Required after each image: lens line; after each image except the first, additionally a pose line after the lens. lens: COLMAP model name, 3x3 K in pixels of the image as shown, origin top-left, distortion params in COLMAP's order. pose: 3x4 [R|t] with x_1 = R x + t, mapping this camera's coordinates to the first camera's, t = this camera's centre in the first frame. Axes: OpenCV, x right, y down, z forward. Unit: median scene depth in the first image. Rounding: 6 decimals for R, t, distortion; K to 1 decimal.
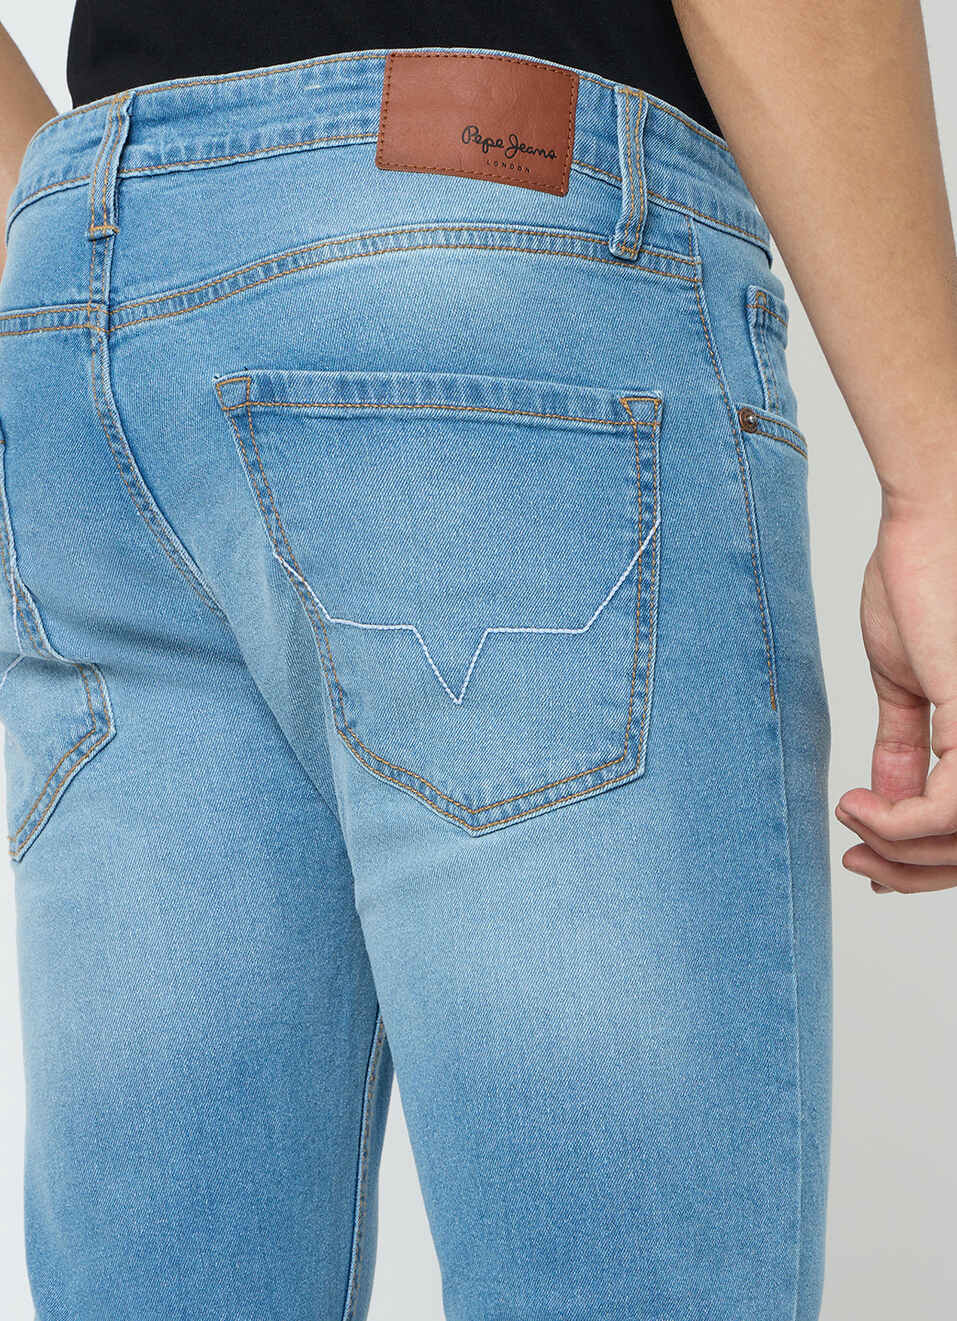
lens RADIAL K [[4620.3, 0, 475.8], [0, 4620.3, 659.1], [0, 0, 1]] dist [-0.065881, 0.000000]
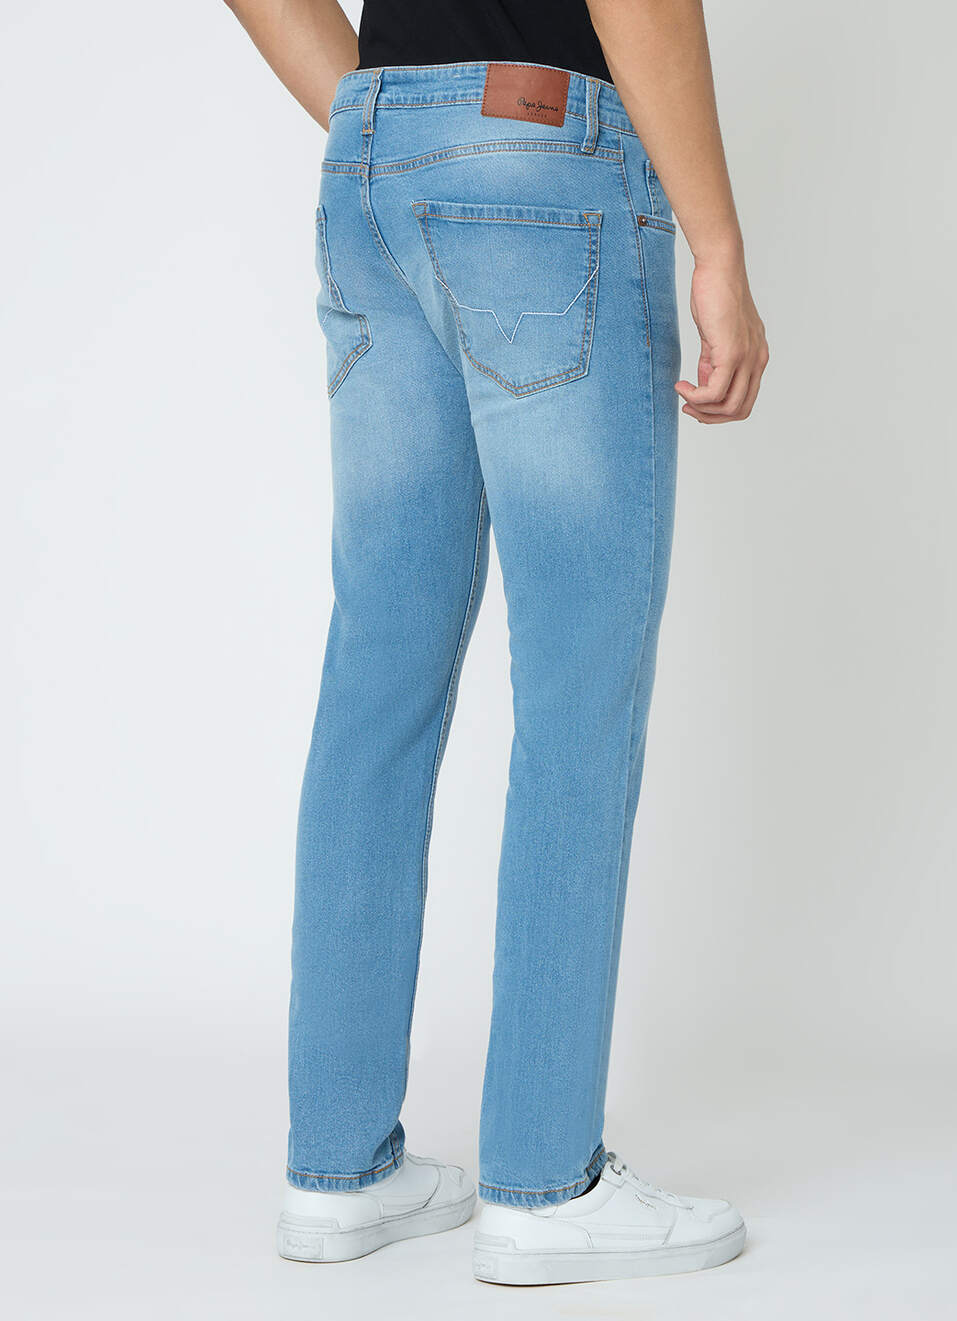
lens RADIAL K [[3604.1, 0, 481.1], [0, 3604.1, 659.1], [0, 0, 1]] dist [0.037430, 0.000000]
pose [[0.996697, 0.031992, -0.074641, 0.122360], [-0.020706, 0.988869, 0.147340, -0.100663], [0.078524, -0.145308, 0.986265, -0.842695]]
